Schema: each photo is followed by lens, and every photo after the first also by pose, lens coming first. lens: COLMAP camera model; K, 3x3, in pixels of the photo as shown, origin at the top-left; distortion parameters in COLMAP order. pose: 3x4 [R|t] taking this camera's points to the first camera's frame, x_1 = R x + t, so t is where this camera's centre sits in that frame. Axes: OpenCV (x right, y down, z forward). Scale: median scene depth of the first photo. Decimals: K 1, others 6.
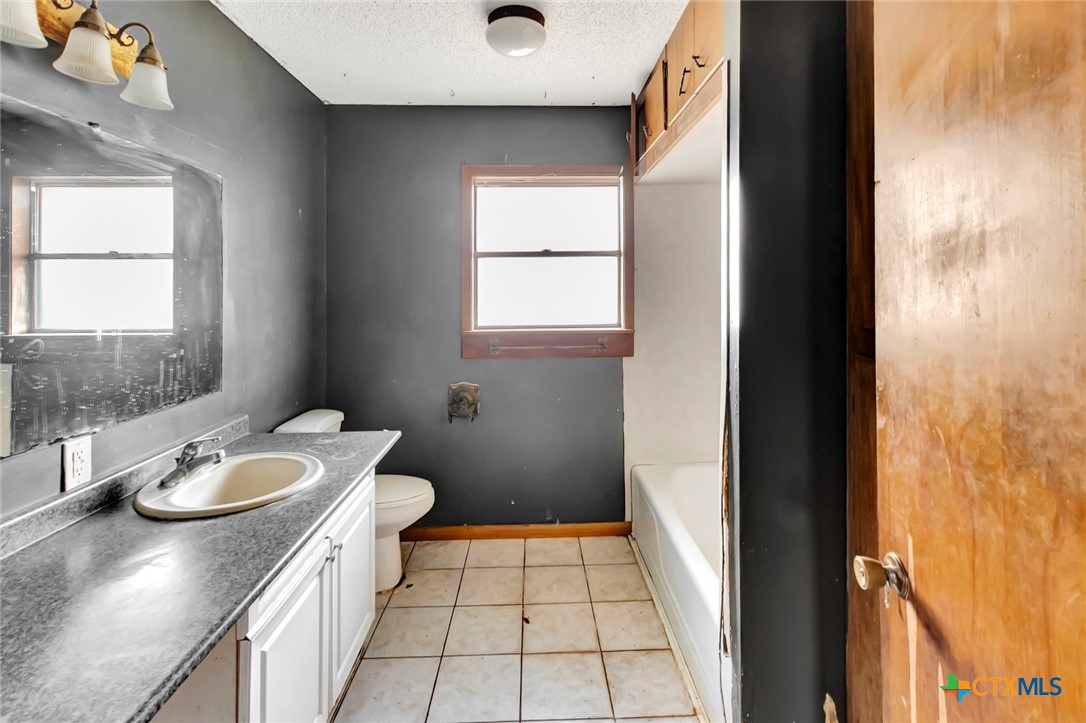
lens RADIAL K [[502.3, 0, 544.8], [0, 502.3, 282.0], [0, 0, 1]] dist [-0.000240, -0.007355]
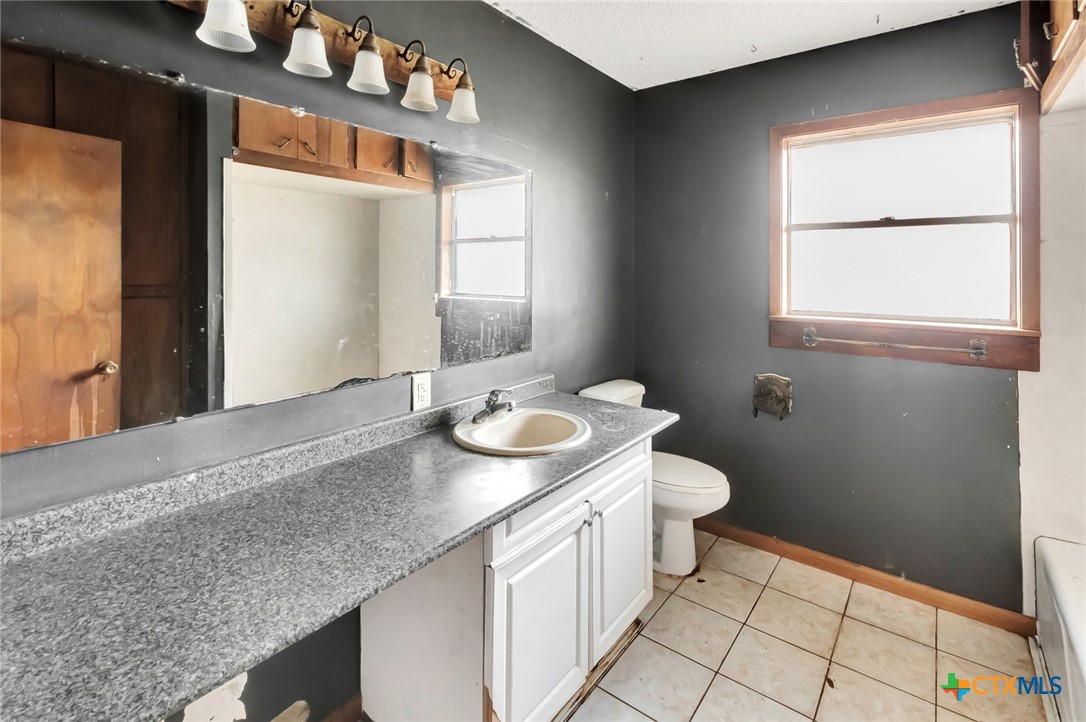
lens RADIAL K [[507.0, 0, 543.9], [0, 507.0, 259.1], [0, 0, 1]] dist [0.002912, -0.000375]
pose [[0.775764, 0.001046, -0.631022, 0.126185], [-0.001511, 0.999999, -0.000200, -0.000252], [0.631021, 0.001109, 0.775765, 0.084525]]
